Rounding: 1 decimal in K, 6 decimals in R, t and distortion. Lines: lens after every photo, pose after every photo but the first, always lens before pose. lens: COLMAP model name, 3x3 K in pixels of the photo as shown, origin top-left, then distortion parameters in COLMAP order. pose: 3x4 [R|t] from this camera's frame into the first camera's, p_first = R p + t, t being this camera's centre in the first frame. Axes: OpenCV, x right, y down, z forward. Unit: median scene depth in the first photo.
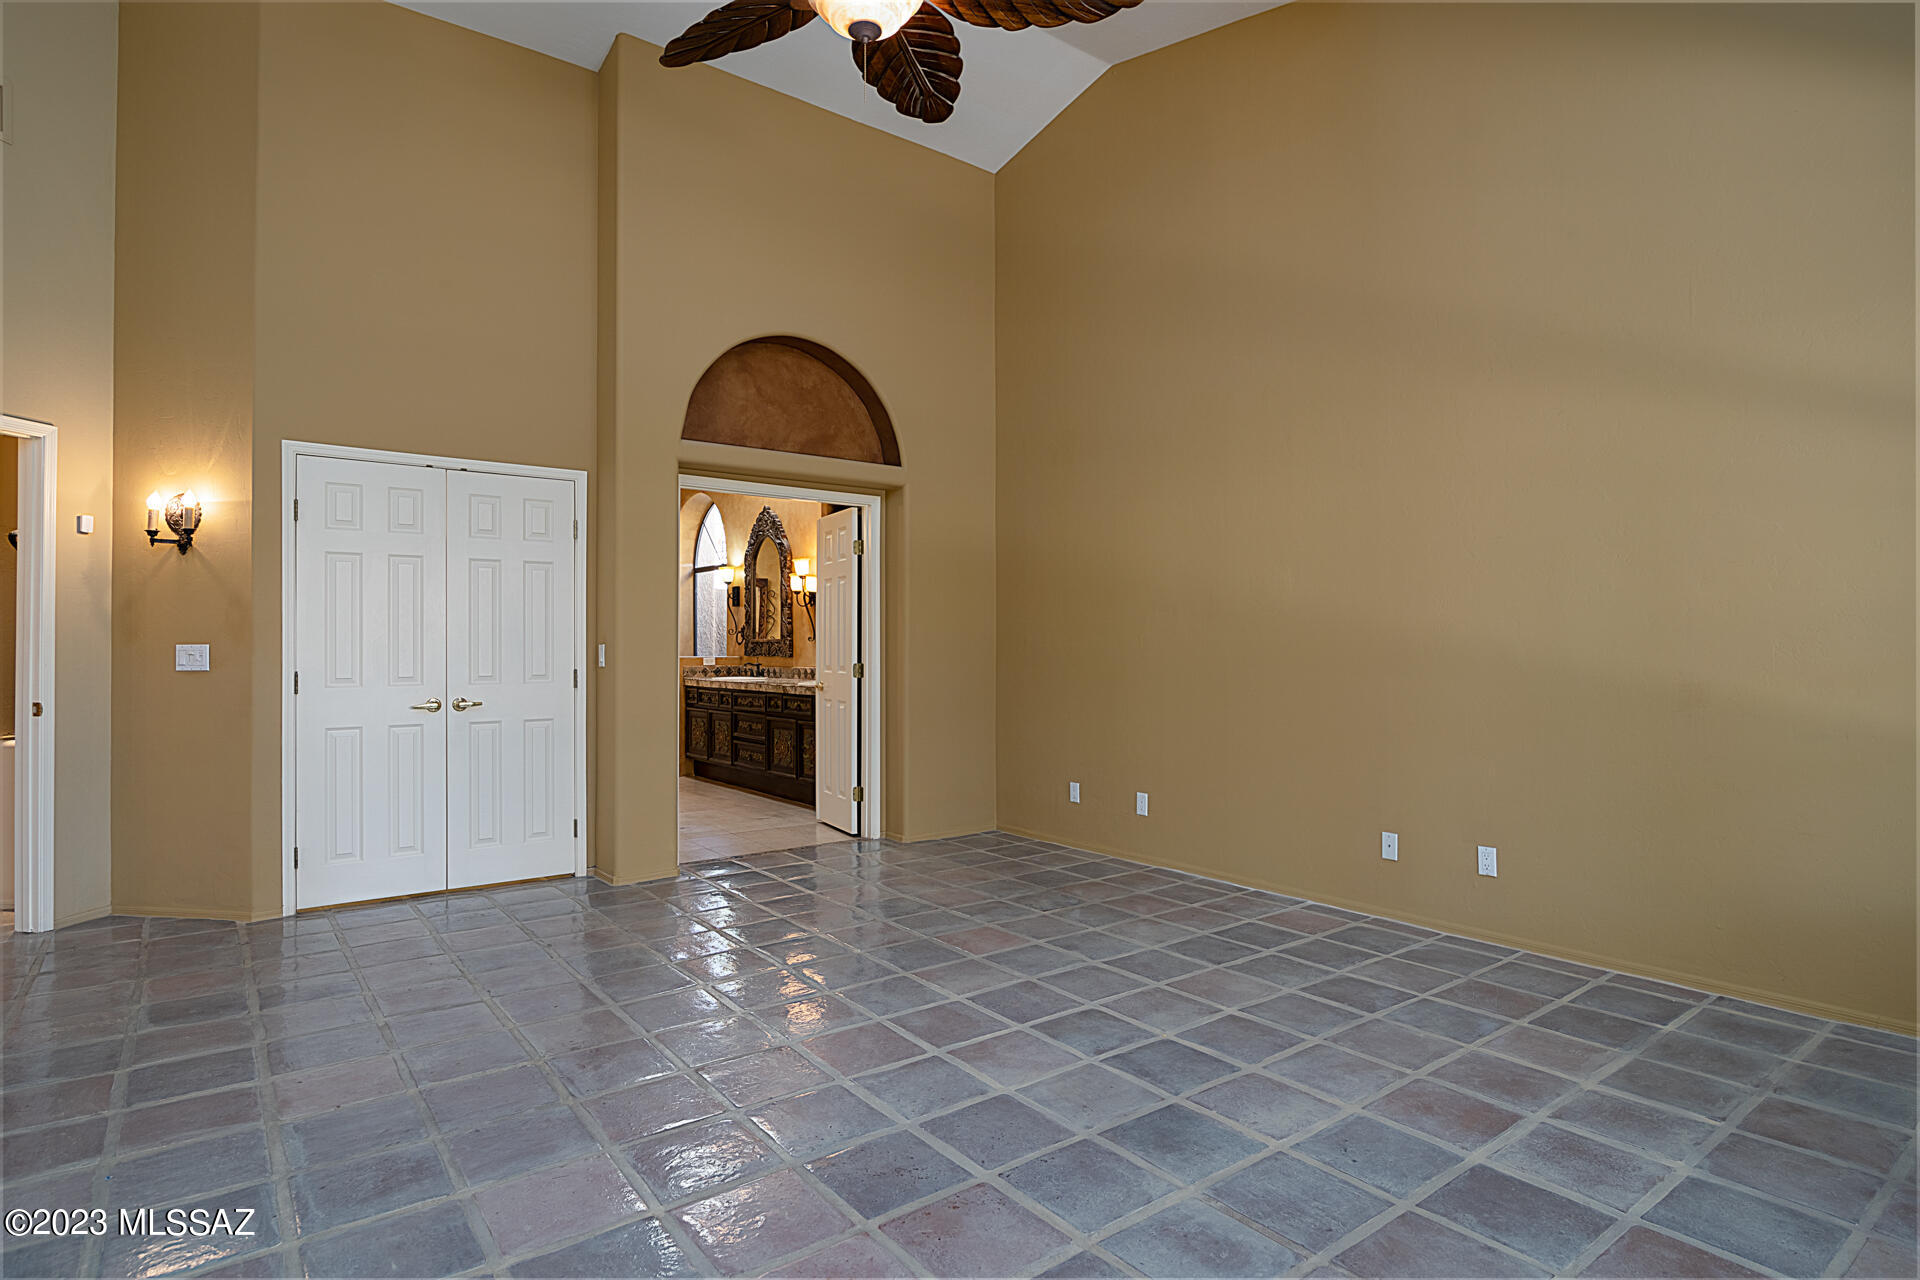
lens RADIAL K [[999.7, 0, 960.2], [0, 999.7, 644.1], [0, 0, 1]] dist [-0.007692, -0.001033]
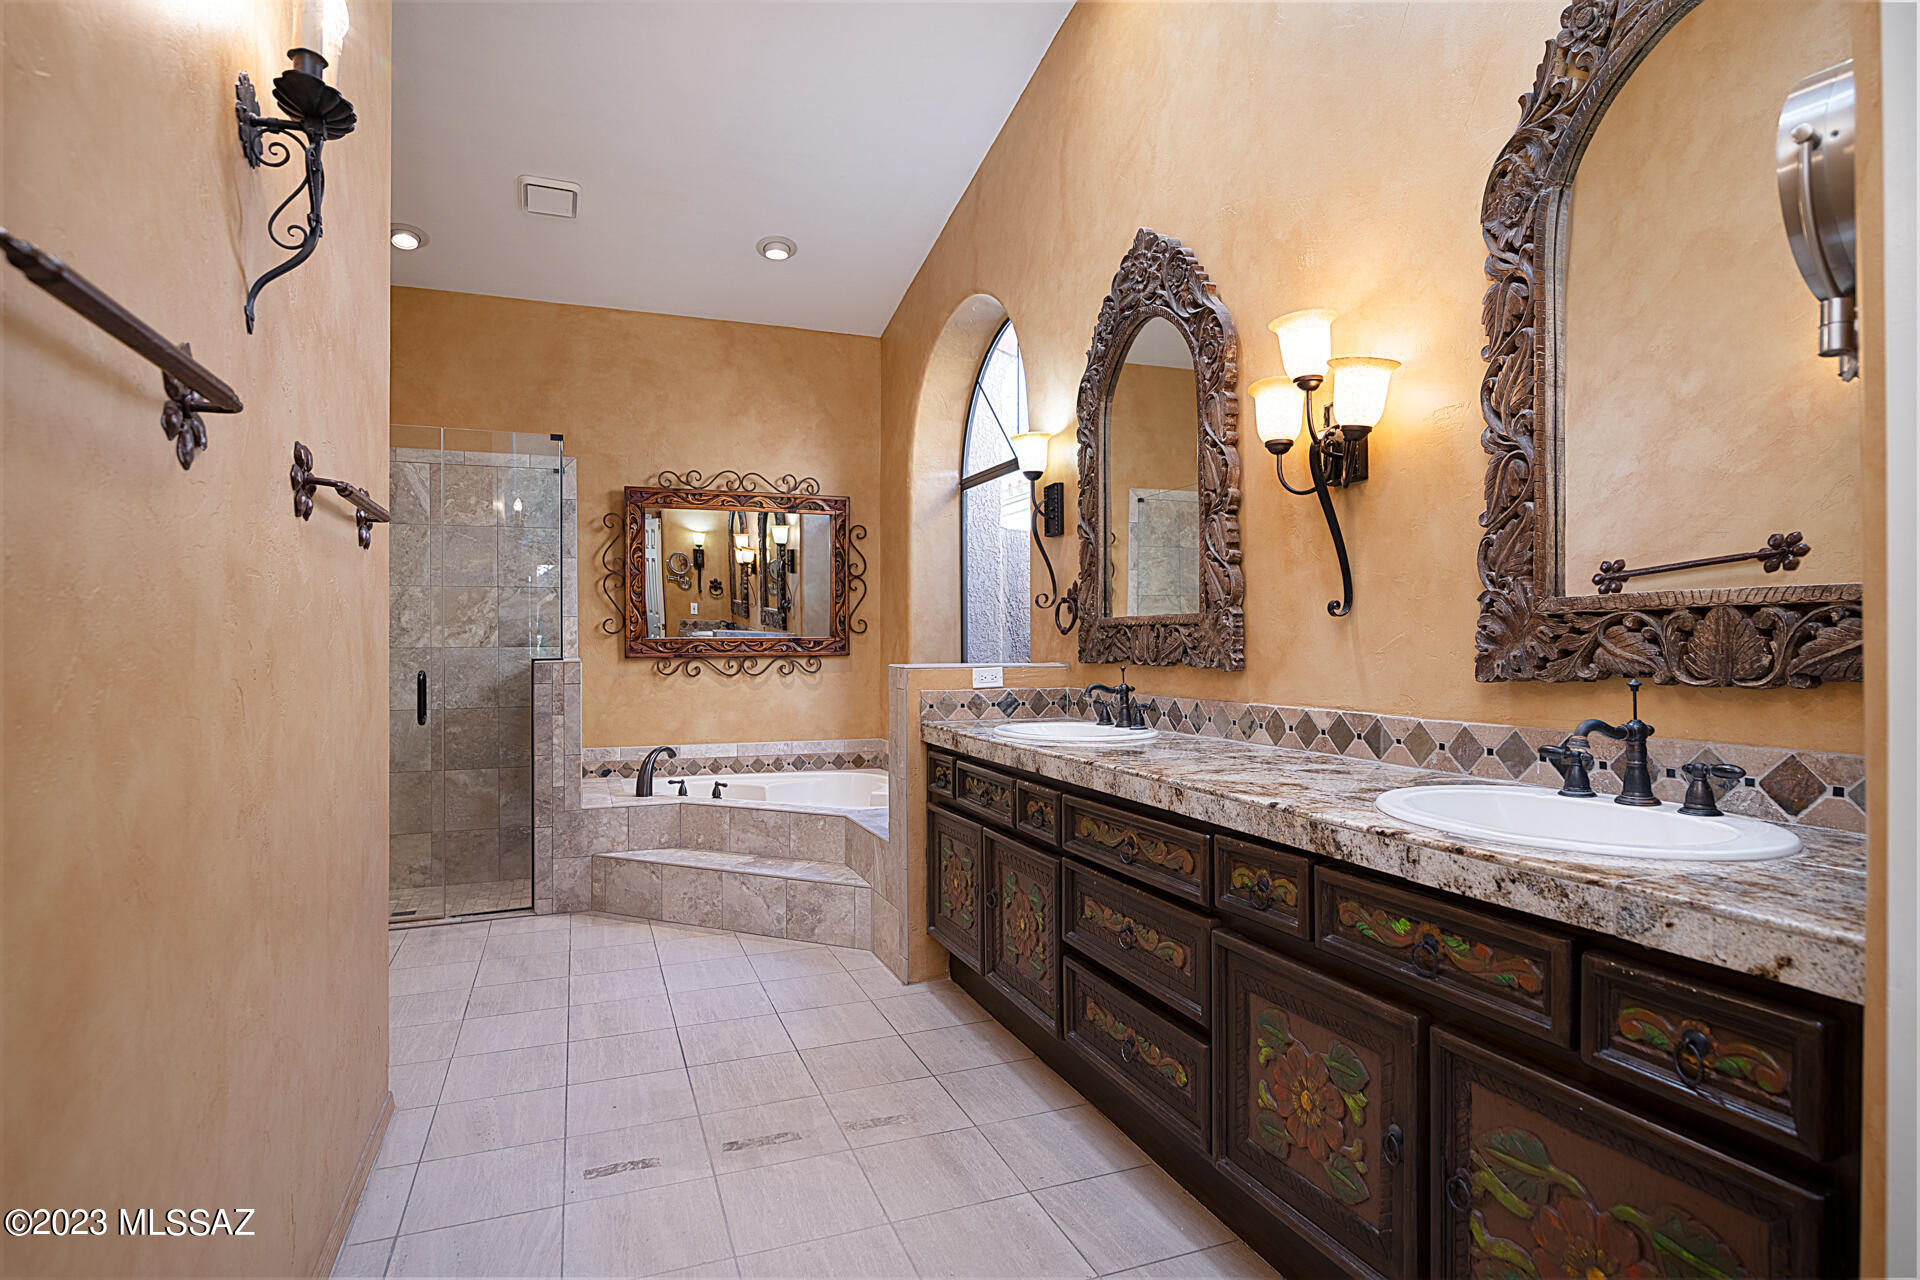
lens RADIAL K [[999.7, 0, 961.5], [0, 999.7, 641.3], [0, 0, 1]] dist [-0.007692, -0.001033]
pose [[0.958750, -0.009363, -0.284096, -0.166326], [0.010844, 0.999935, 0.003640, 0.001977], [0.284043, -0.006571, 0.958789, 0.688872]]
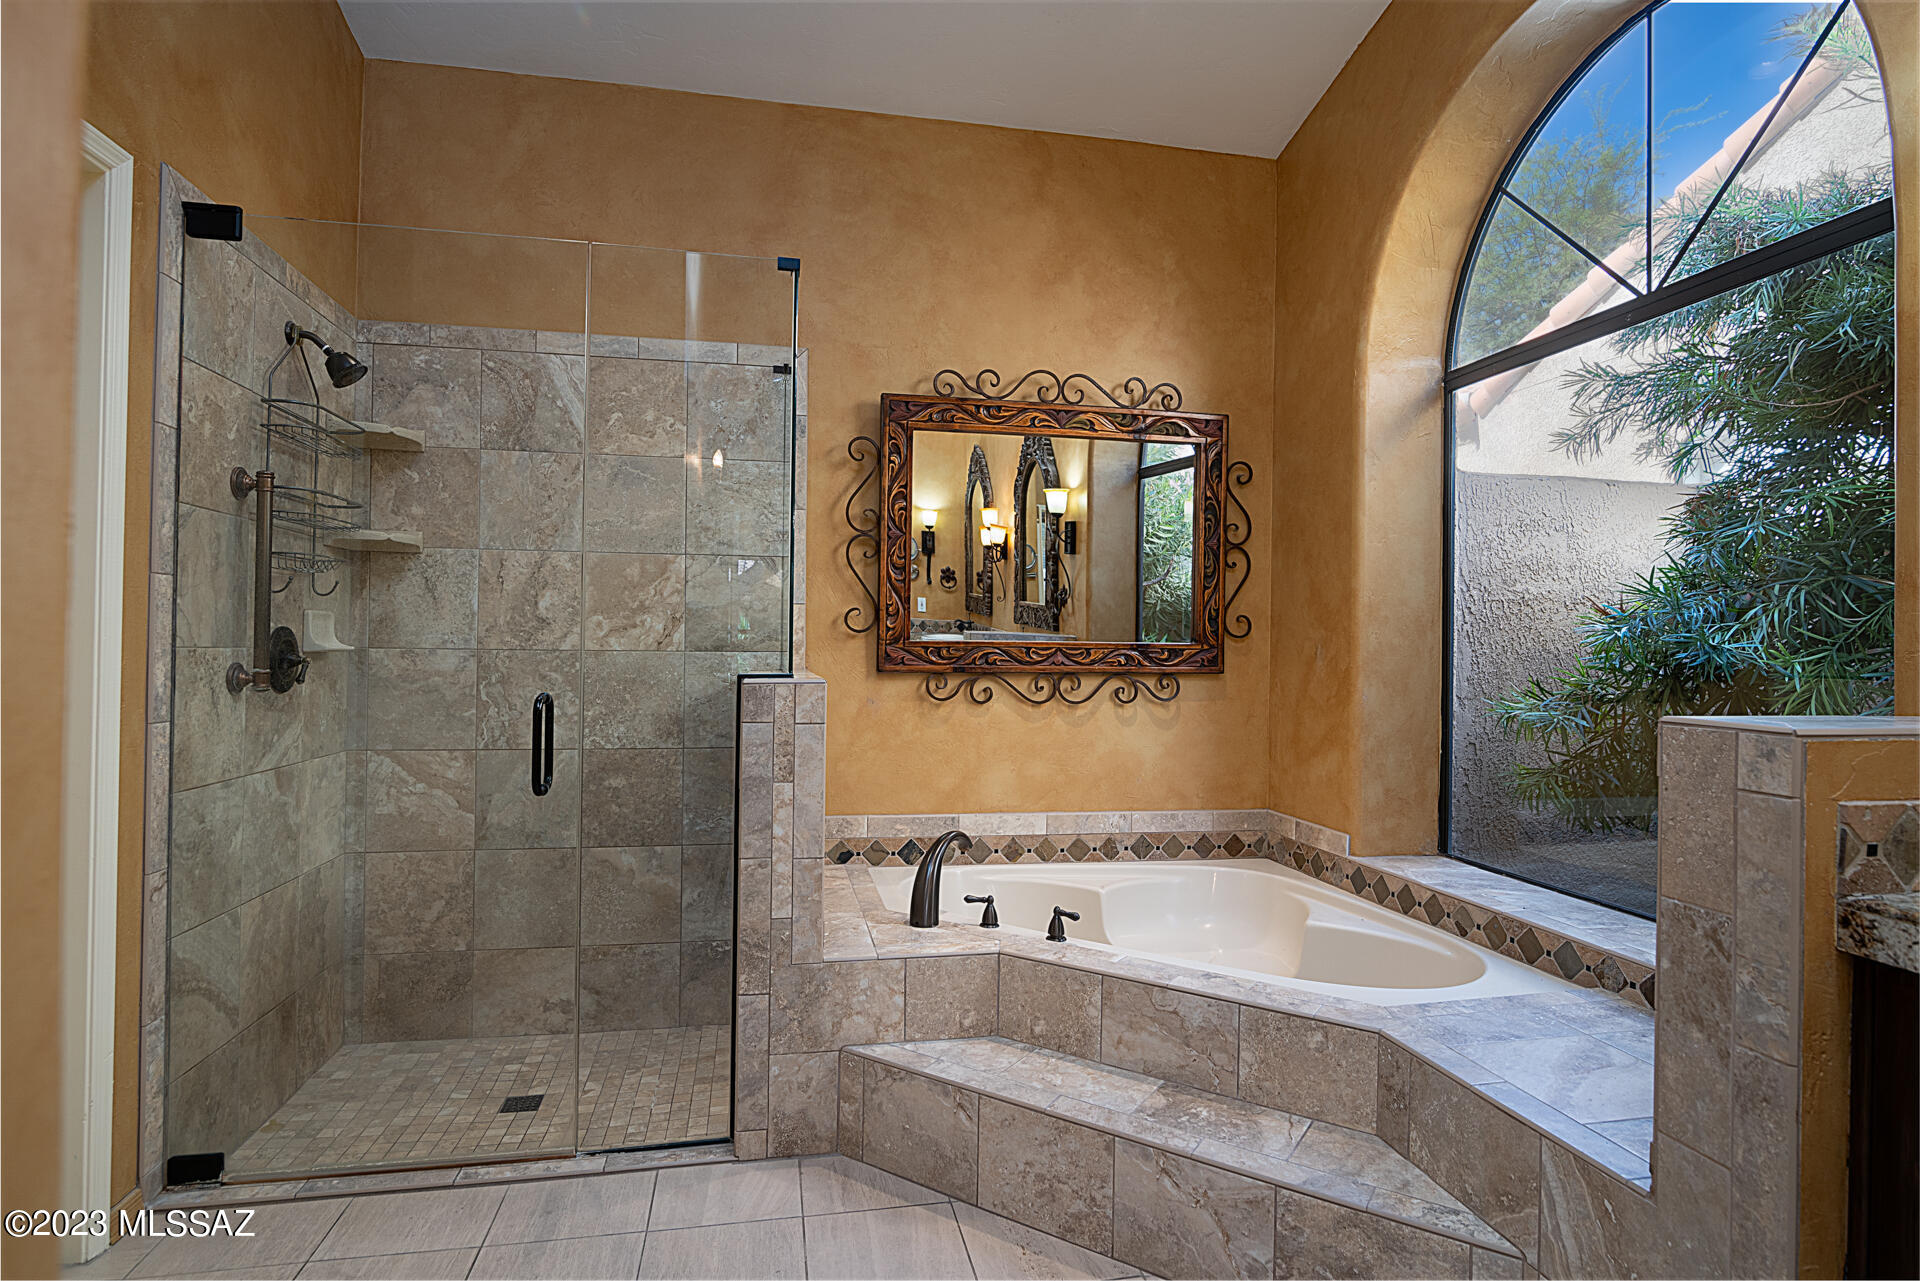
lens RADIAL K [[999.7, 0, 961.1], [0, 999.7, 640.2], [0, 0, 1]] dist [-0.007692, -0.001033]
pose [[0.894406, 0.003042, -0.447246, -0.339595], [-0.005175, 0.999980, -0.003549, 0.001428], [0.447227, 0.005489, 0.894404, 0.891684]]
